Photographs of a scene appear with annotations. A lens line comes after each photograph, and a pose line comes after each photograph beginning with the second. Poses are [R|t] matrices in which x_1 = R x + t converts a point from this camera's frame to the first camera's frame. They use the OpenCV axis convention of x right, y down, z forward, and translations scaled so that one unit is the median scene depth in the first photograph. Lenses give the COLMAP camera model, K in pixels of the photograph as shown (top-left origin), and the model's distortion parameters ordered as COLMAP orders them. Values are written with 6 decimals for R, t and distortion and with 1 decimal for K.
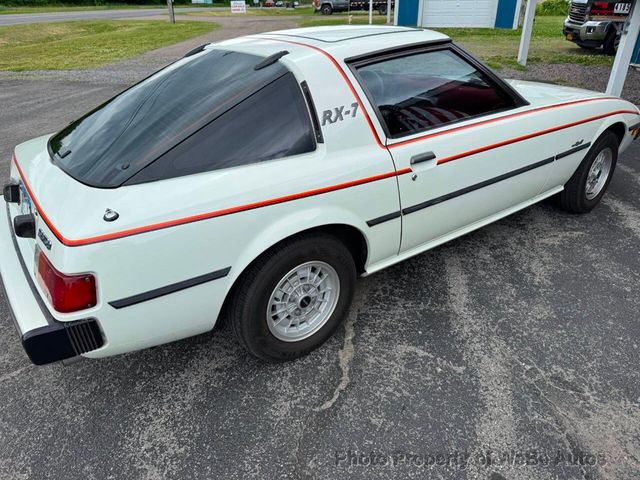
lens RADIAL K [[453.2, 0, 317.6], [0, 453.2, 236.1], [0, 0, 1]] dist [0.045136, -0.055773]
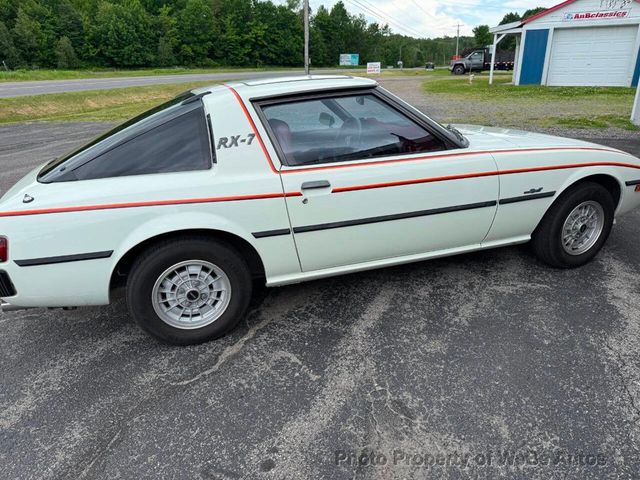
lens RADIAL K [[453.2, 0, 317.6], [0, 453.2, 236.1], [0, 0, 1]] dist [0.045136, -0.055773]
pose [[0.955136, 0.097021, -0.279825, 0.586285], [-0.127989, 0.987257, -0.094566, 0.063036], [0.267084, 0.126138, 0.955382, -0.062330]]
